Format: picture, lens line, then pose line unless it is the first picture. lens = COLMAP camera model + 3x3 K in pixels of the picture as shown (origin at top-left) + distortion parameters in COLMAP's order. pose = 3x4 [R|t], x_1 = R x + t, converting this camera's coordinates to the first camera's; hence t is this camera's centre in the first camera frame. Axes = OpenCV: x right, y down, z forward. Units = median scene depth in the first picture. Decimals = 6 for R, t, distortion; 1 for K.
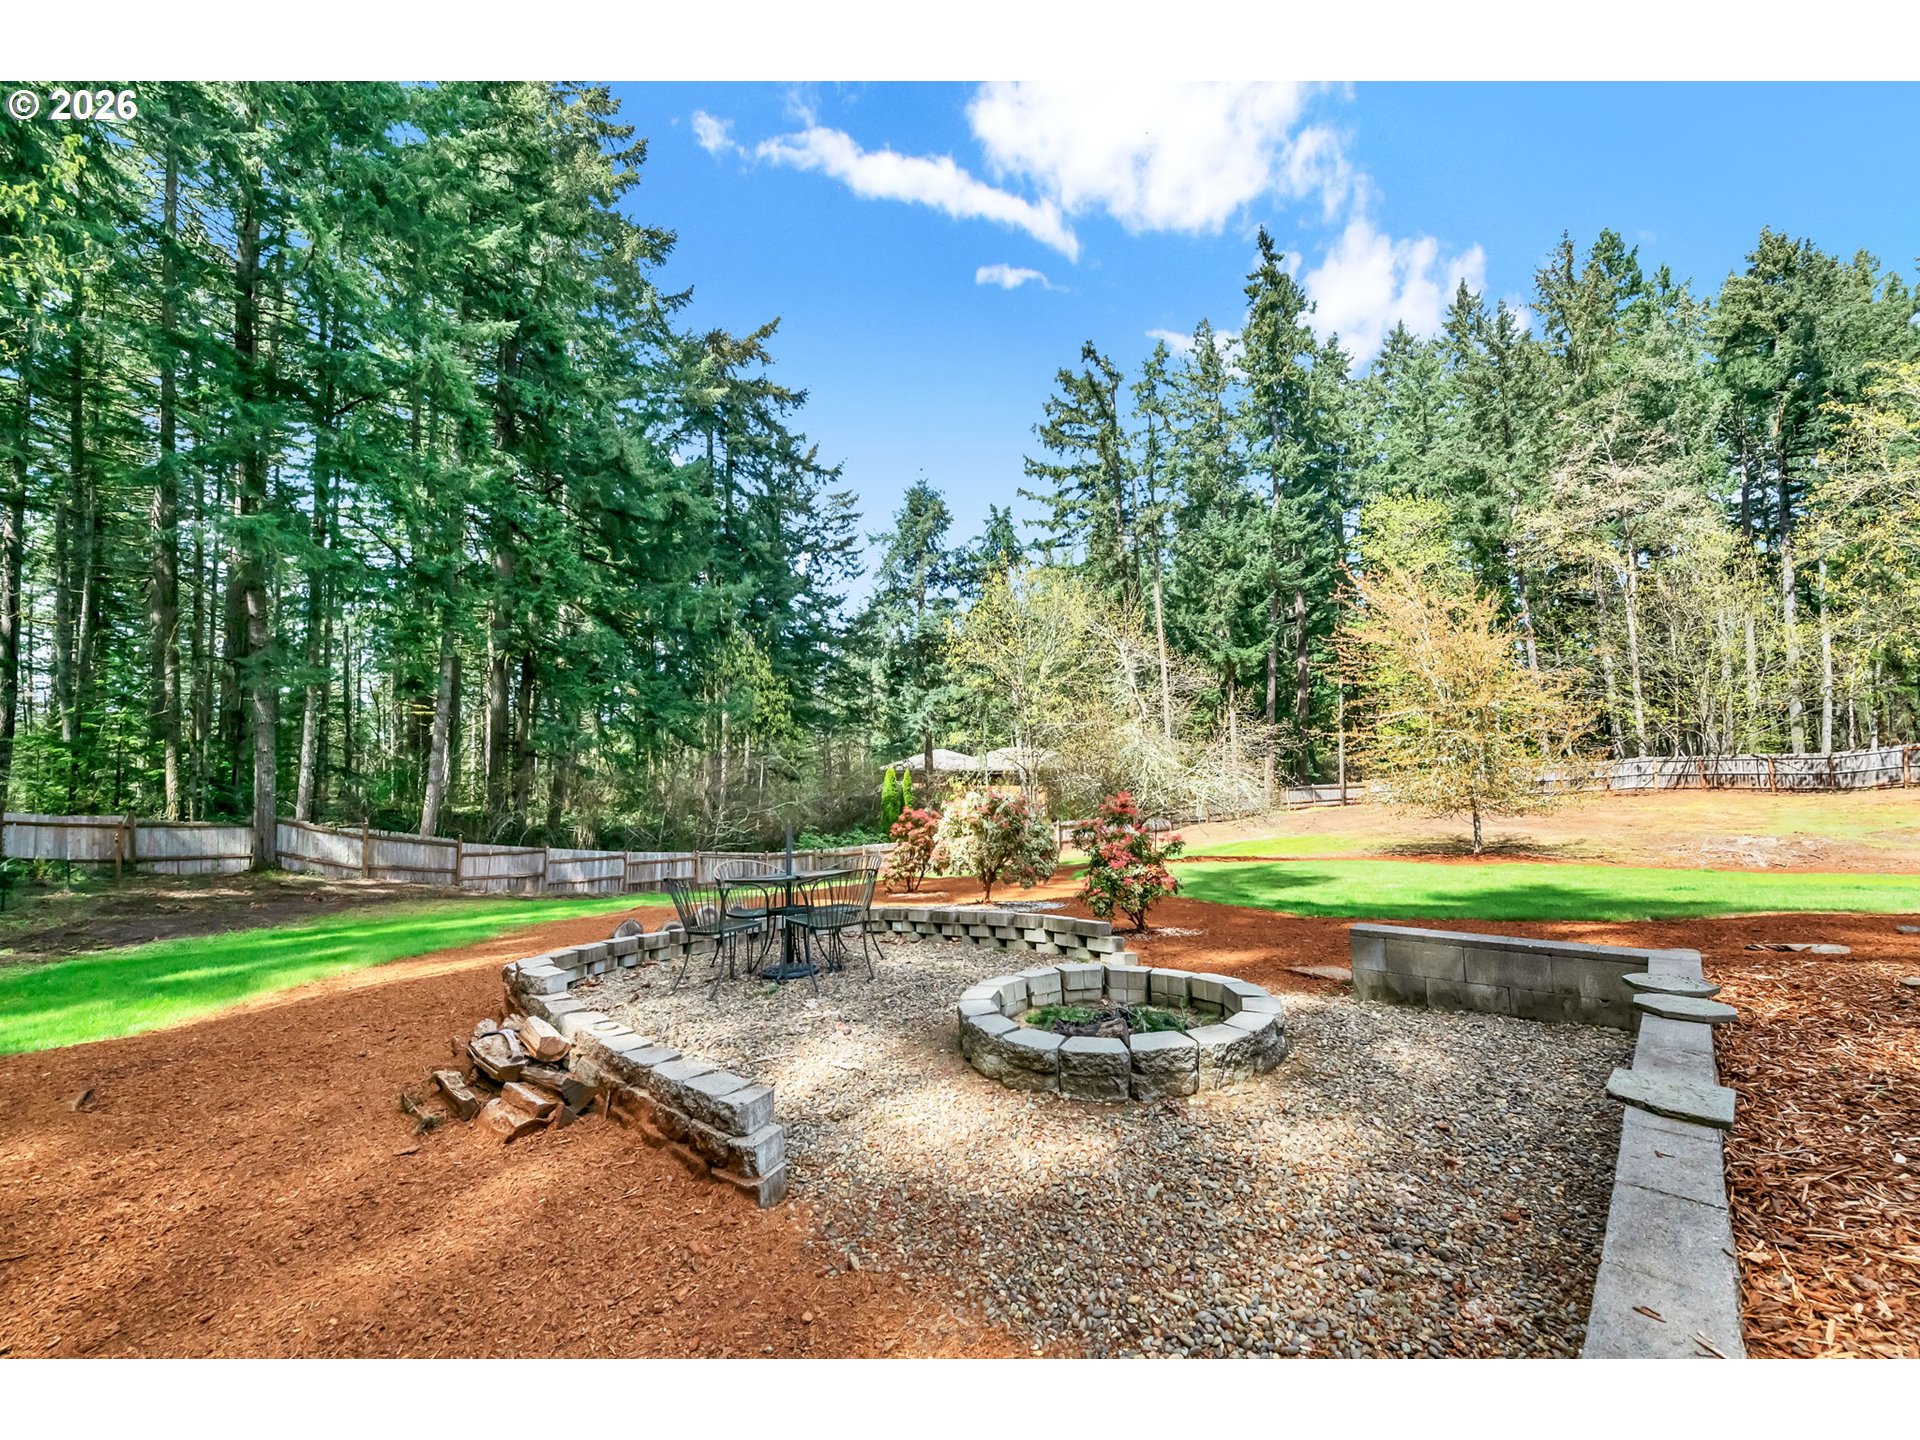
lens RADIAL K [[798.1, 0, 970.3], [0, 798.1, 711.7], [0, 0, 1]] dist [-0.002306, -0.000739]
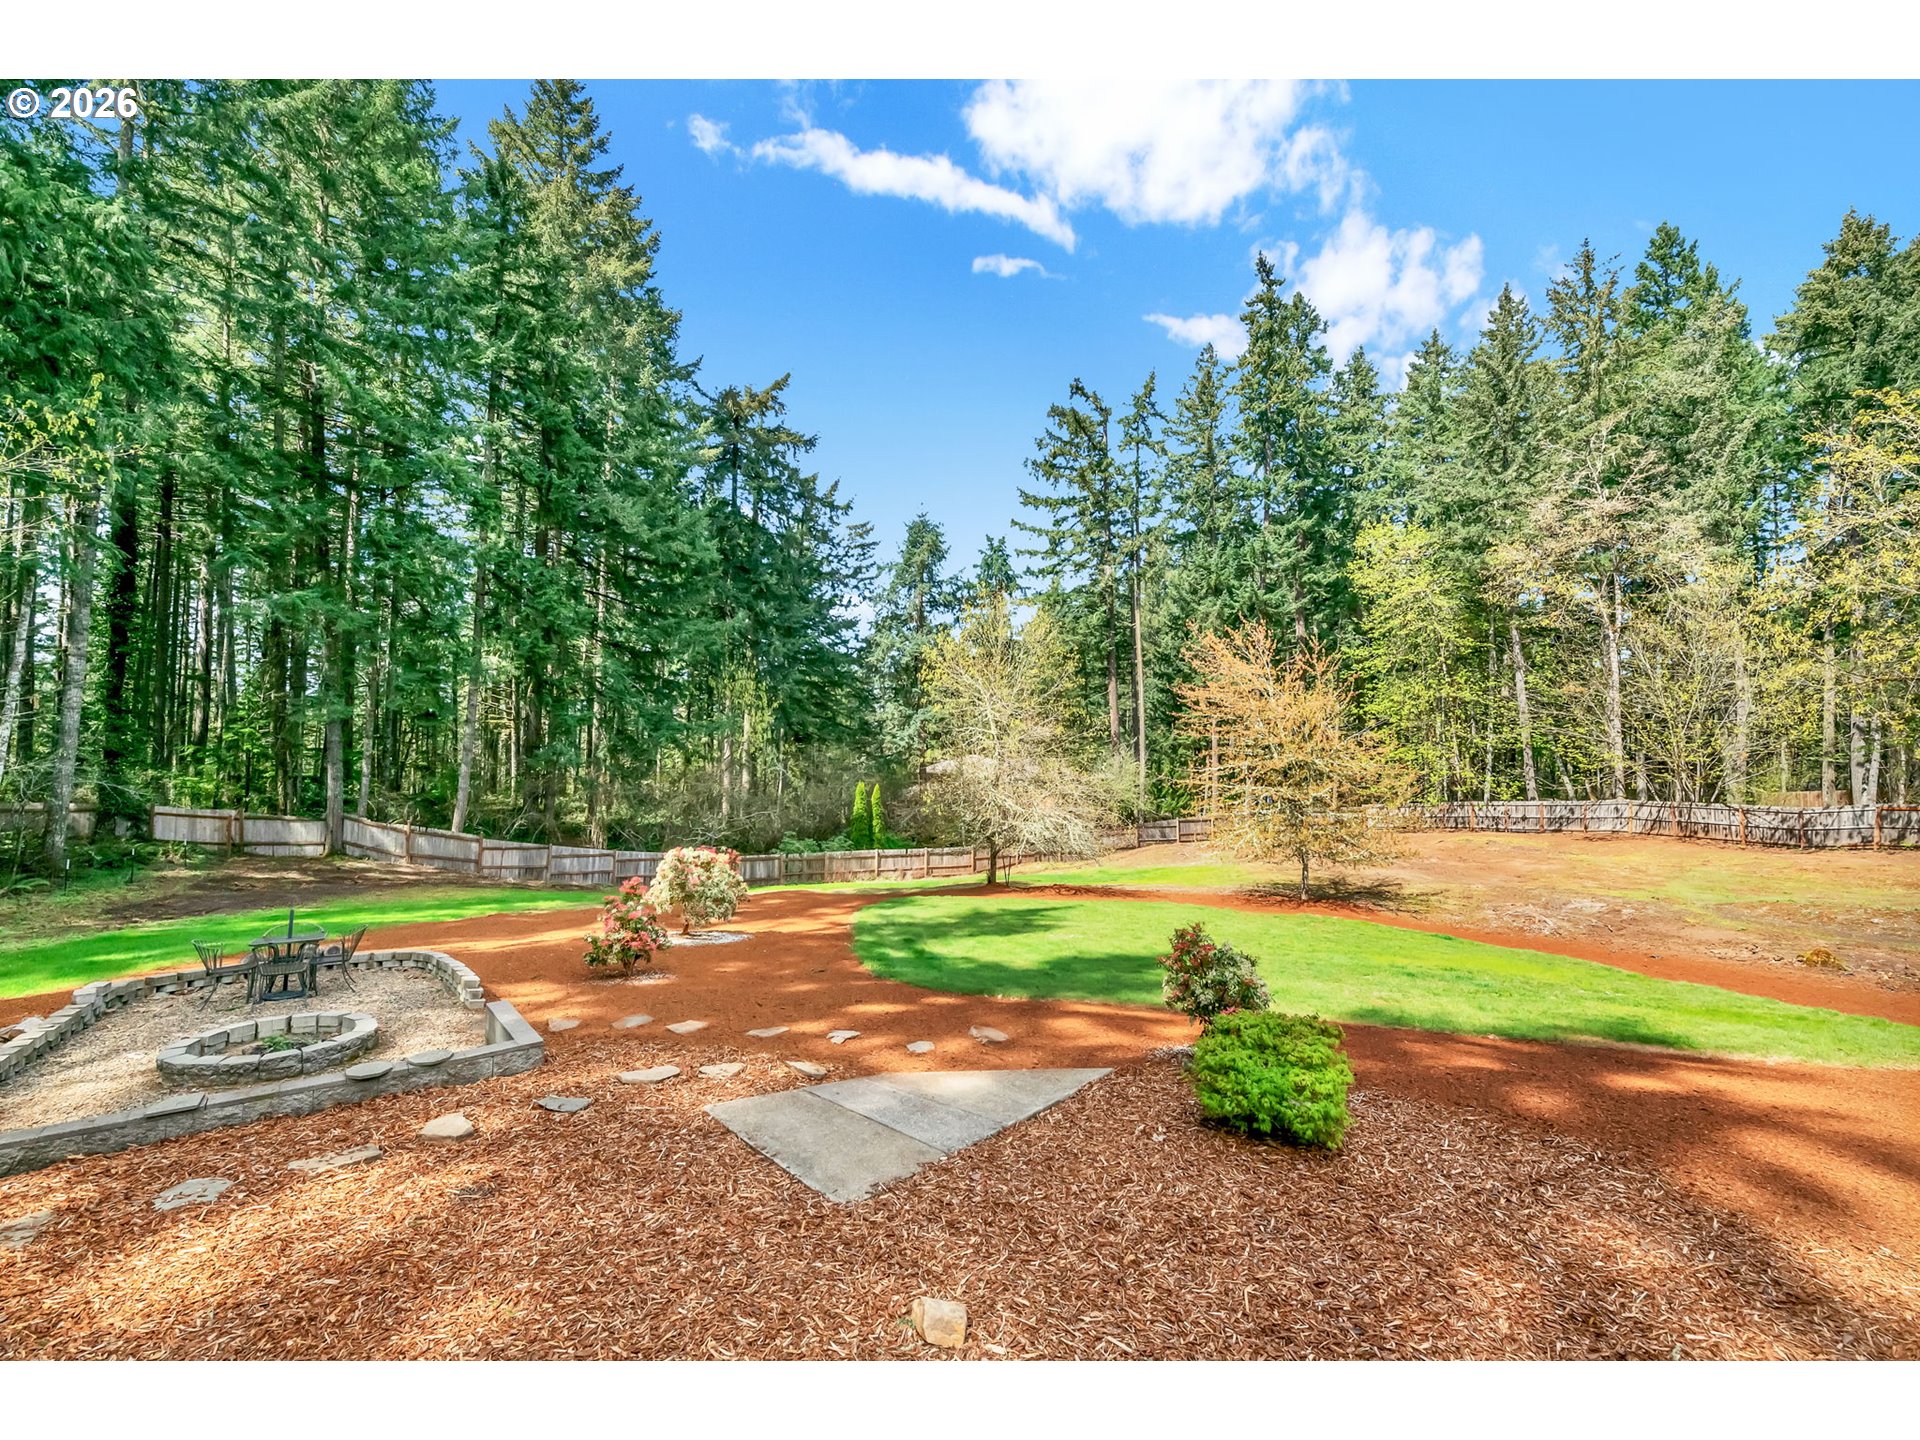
lens RADIAL K [[777.8, 0, 955.3], [0, 777.8, 724.9], [0, 0, 1]] dist [-0.003690, -0.000482]
pose [[0.987079, 0.024652, -0.158326, 0.160497], [-0.020098, 0.999339, 0.030305, -0.037236], [0.158969, -0.026732, 0.986922, -0.043504]]
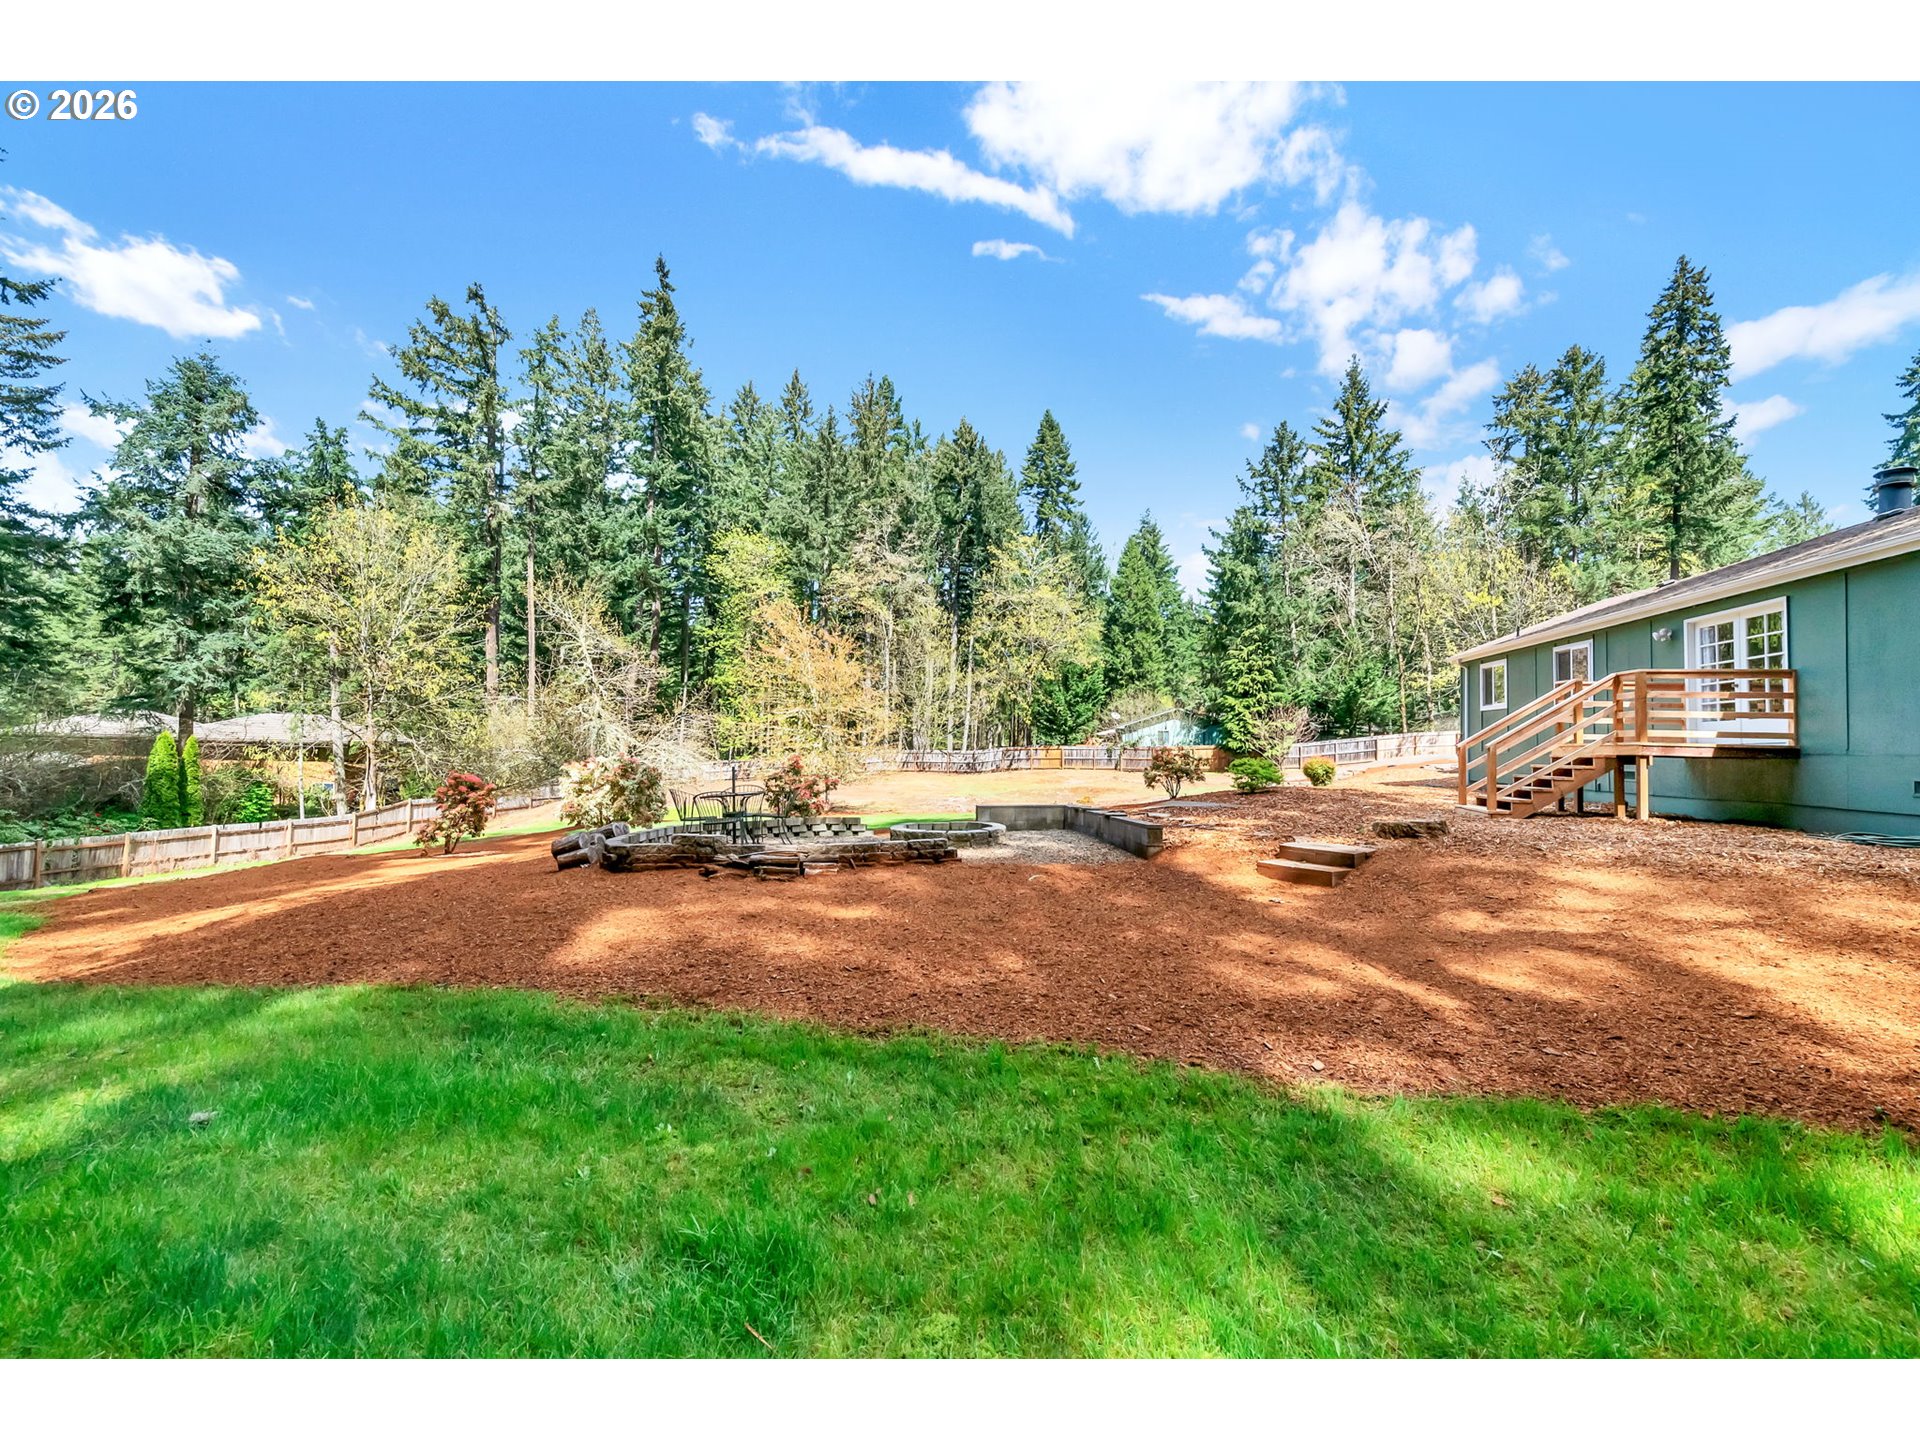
lens RADIAL K [[785.5, 0, 975.8], [0, 785.5, 715.5], [0, 0, 1]] dist [0.002618, -0.003984]
pose [[0.641802, 0.066166, 0.764011, -0.141385], [-0.083111, 0.996404, -0.016475, 0.002689], [-0.762353, -0.052924, 0.644993, -0.056602]]
